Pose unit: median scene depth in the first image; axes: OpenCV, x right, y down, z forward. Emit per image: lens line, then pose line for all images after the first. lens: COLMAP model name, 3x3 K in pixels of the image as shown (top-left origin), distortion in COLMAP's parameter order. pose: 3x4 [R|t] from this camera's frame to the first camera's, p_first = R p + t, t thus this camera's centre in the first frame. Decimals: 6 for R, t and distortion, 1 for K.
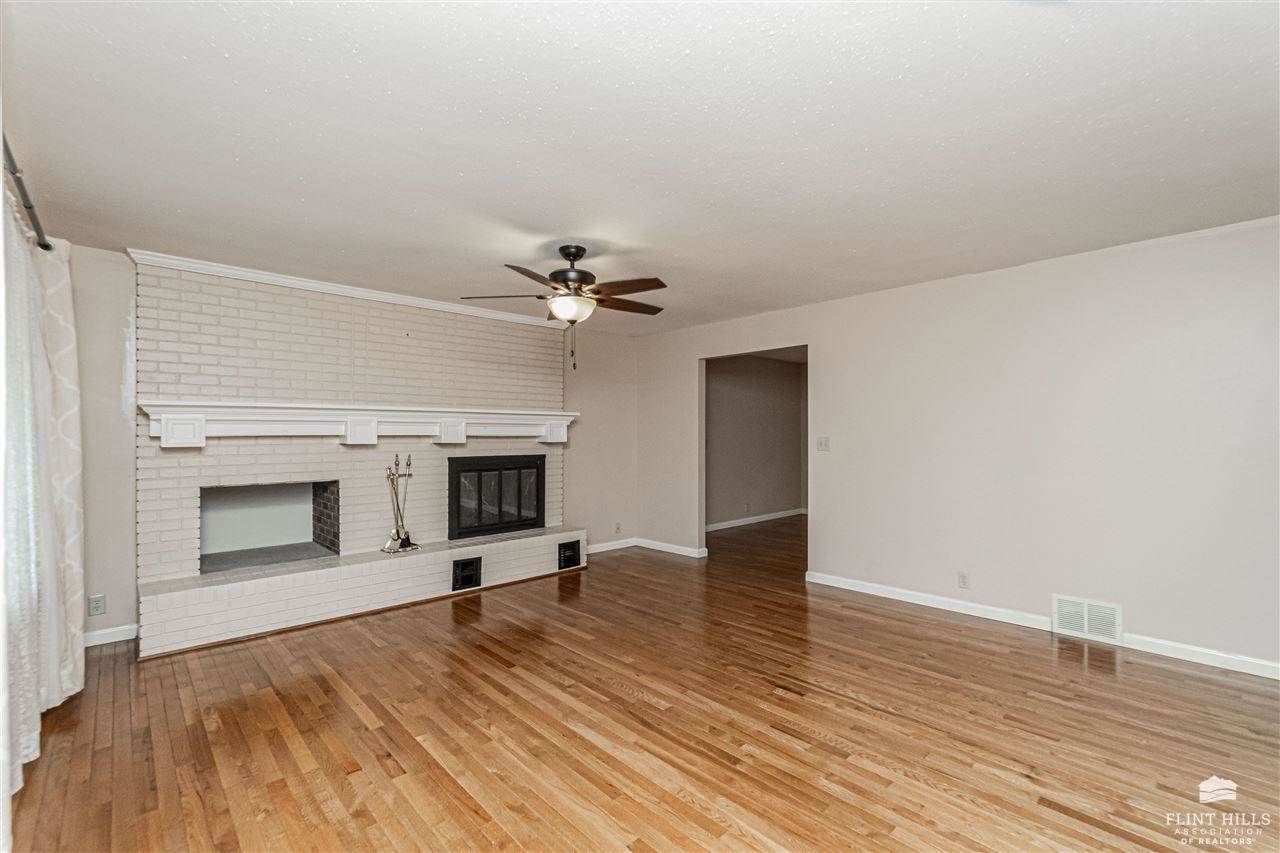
lens RADIAL K [[560.3, 0, 644.5], [0, 560.3, 431.2], [0, 0, 1]] dist [0.002529, 0.001876]
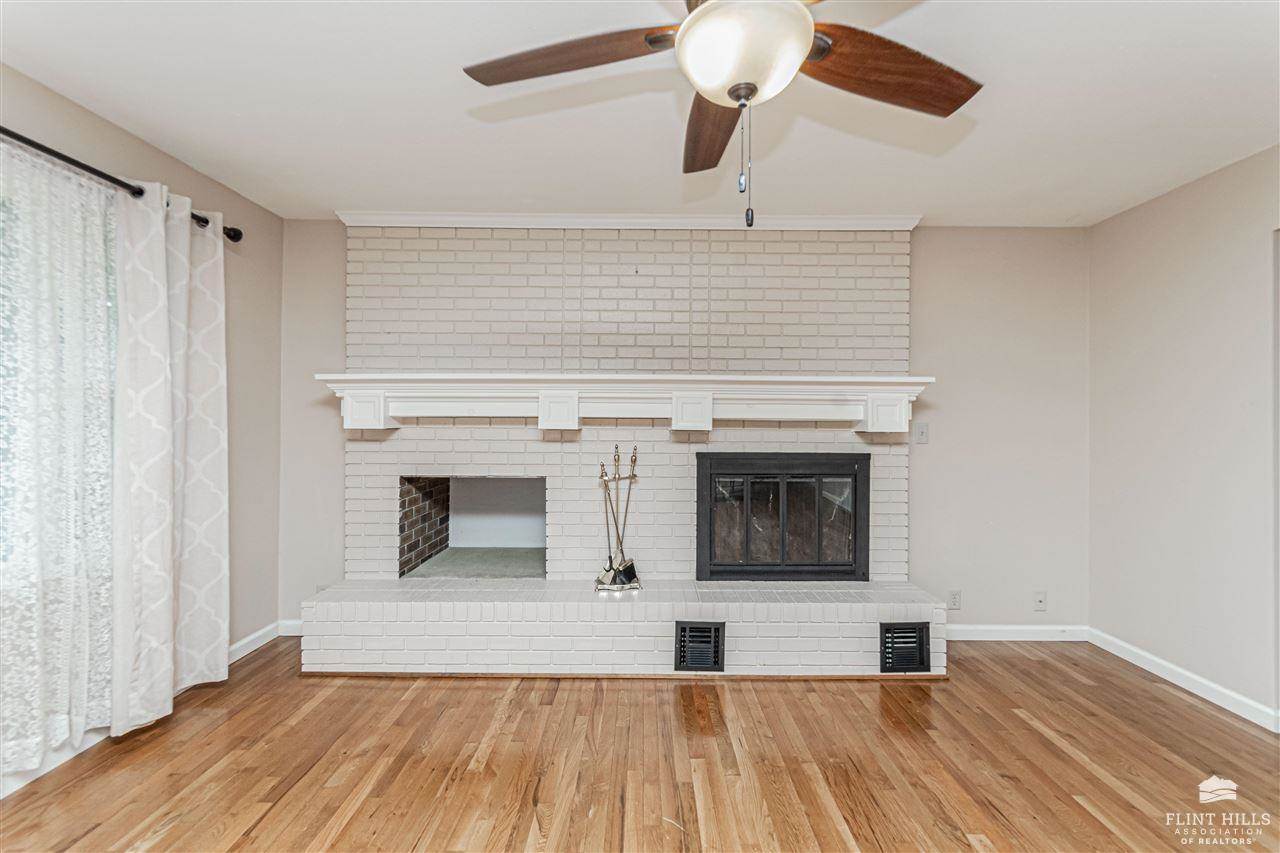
lens RADIAL K [[560.3, 0, 646.6], [0, 560.3, 416.6], [0, 0, 1]] dist [0.002529, 0.001876]
pose [[0.732487, 0.000652, -0.680780, 0.055845], [-0.004333, 0.999984, -0.003705, 0.009012], [0.680767, 0.005664, 0.732478, 0.538181]]
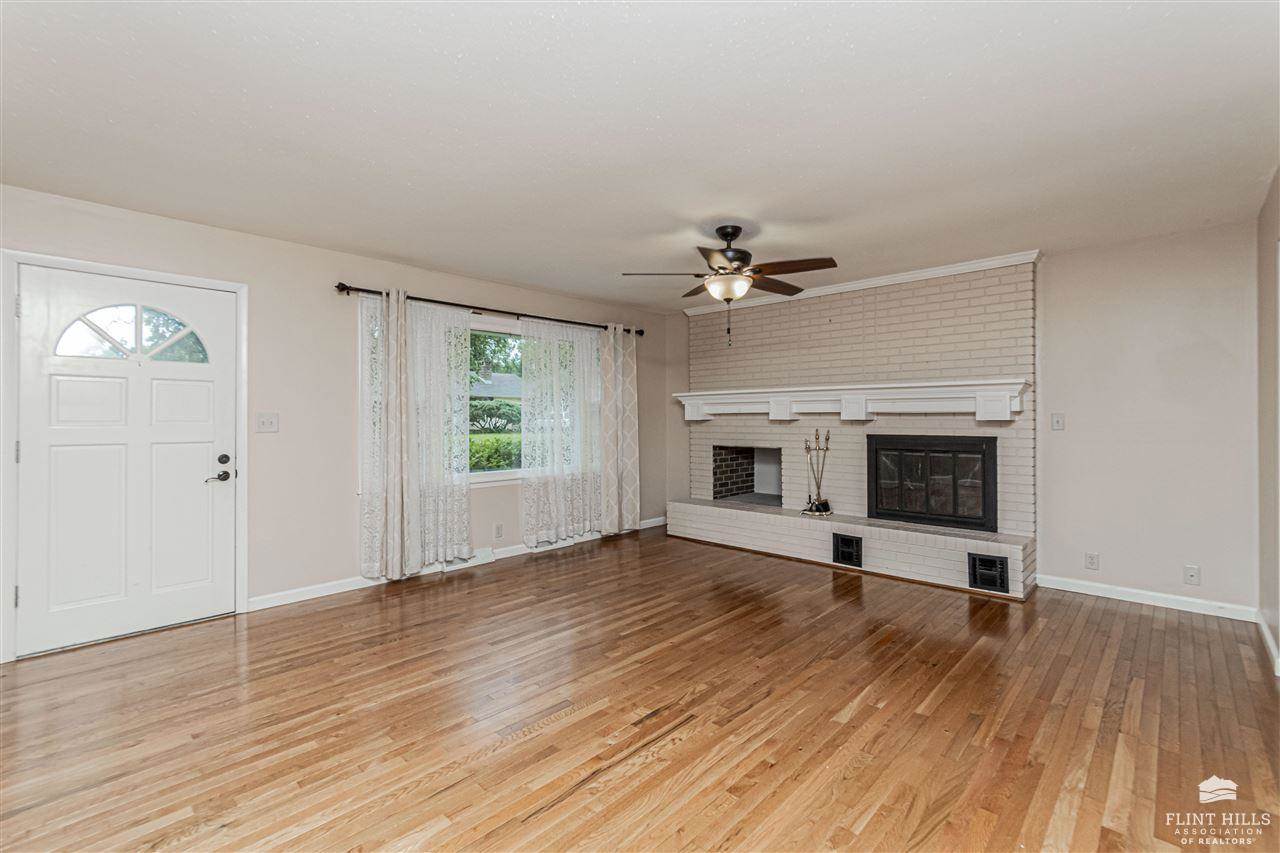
lens RADIAL K [[560.3, 0, 649.9], [0, 560.3, 421.2], [0, 0, 1]] dist [0.002529, 0.001876]
pose [[0.074508, 0.009650, -0.997174, 0.682343], [0.008226, 0.999913, 0.010292, 0.011191], [0.997186, -0.008970, 0.074422, 0.599960]]
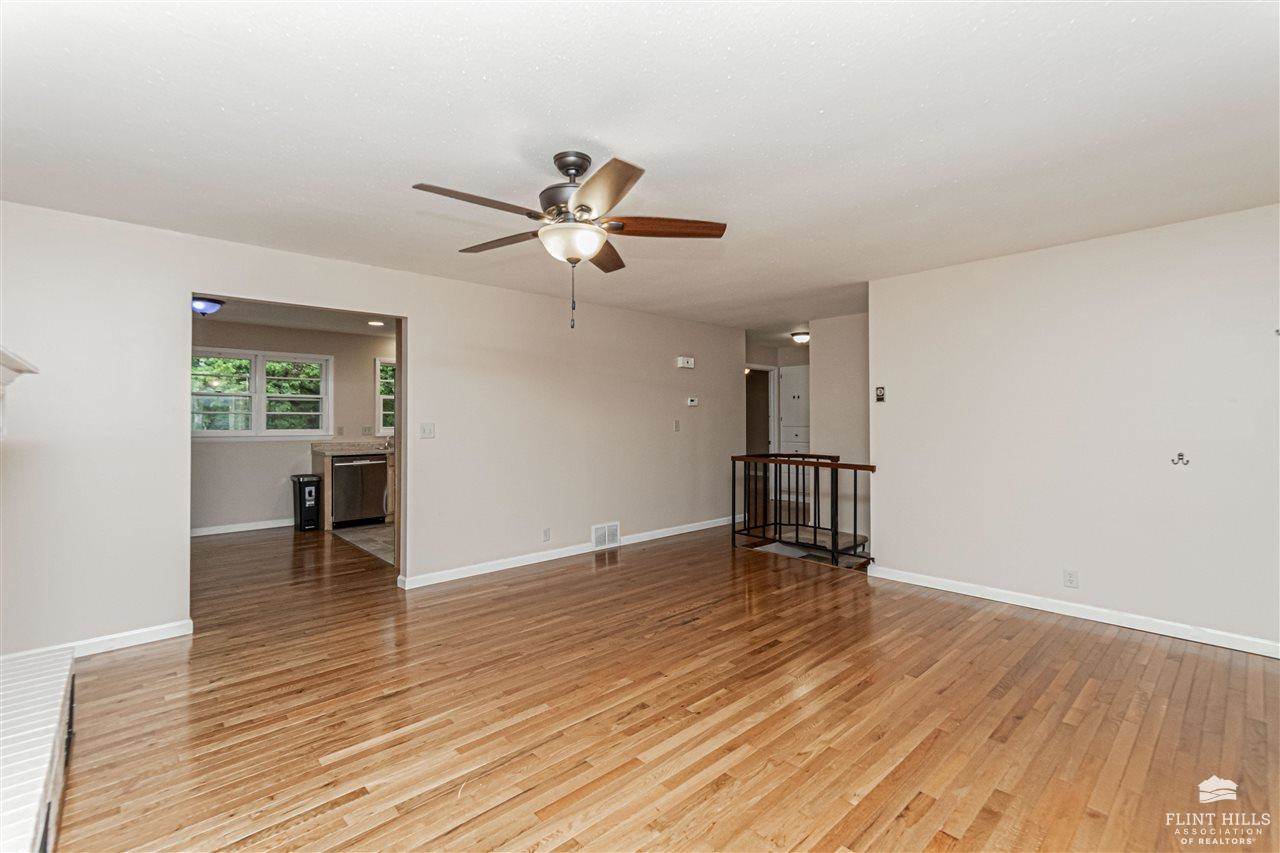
lens RADIAL K [[560.3, 0, 645.0], [0, 560.3, 417.8], [0, 0, 1]] dist [0.002529, 0.001876]
pose [[0.005609, 0.004780, 0.999973, -0.646871], [-0.005904, 0.999971, -0.004747, 0.002498], [-0.999967, -0.005877, 0.005637, 0.694231]]
